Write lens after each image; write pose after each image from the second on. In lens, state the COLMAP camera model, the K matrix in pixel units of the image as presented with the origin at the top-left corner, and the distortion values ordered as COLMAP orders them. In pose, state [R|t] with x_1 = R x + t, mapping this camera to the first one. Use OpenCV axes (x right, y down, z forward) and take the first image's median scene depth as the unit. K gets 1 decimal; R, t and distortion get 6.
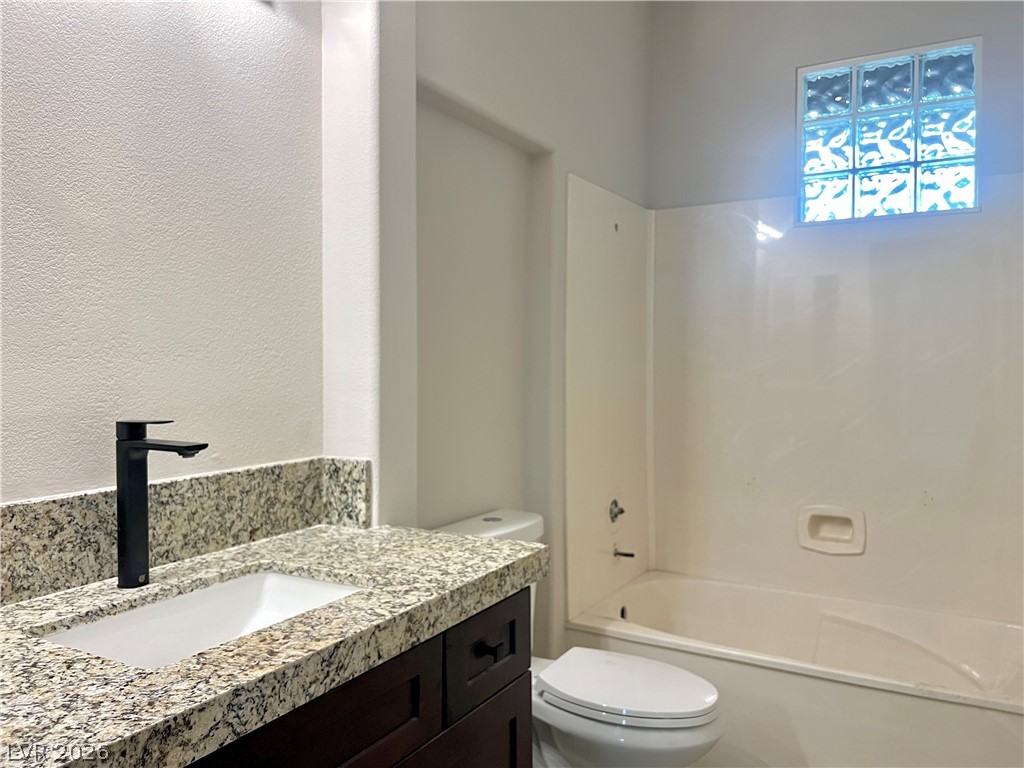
lens RADIAL K [[762.2, 0, 509.7], [0, 762.2, 385.7], [0, 0, 1]] dist [0.049887, -0.048464]
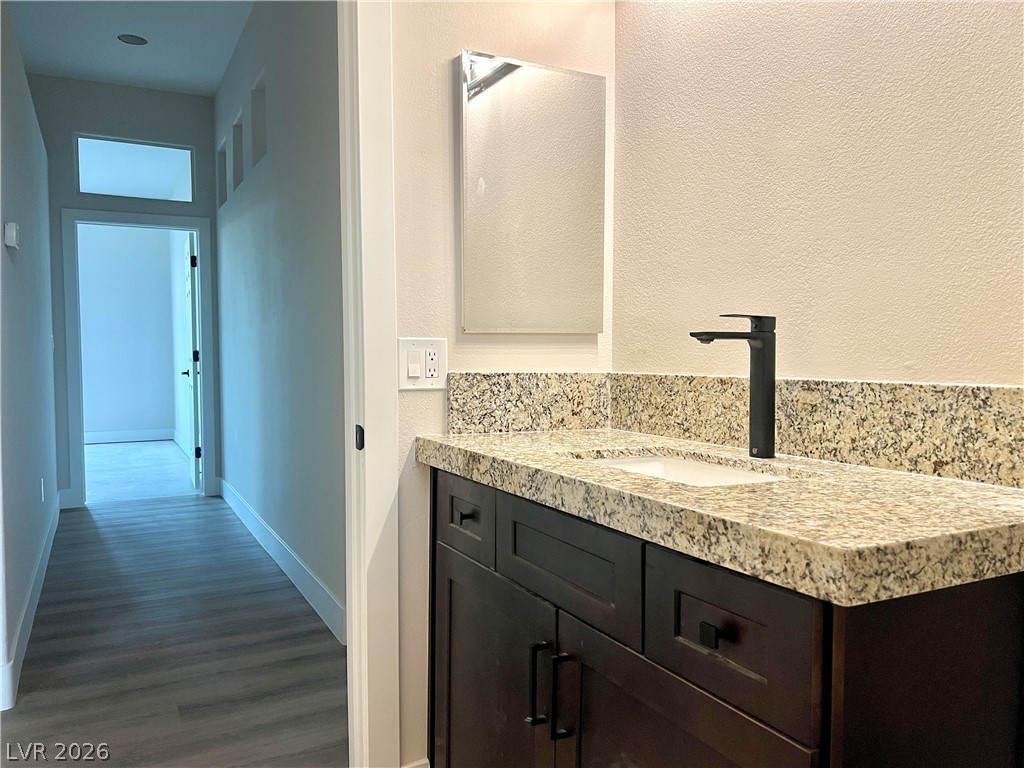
lens RADIAL K [[762.2, 0, 509.7], [0, 762.2, 385.7], [0, 0, 1]] dist [0.049887, -0.048464]
pose [[-0.528913, 0.033920, -0.847998, 0.640332], [-0.025082, 0.998140, 0.055569, 0.084987], [0.848306, 0.050661, -0.527078, 1.159892]]
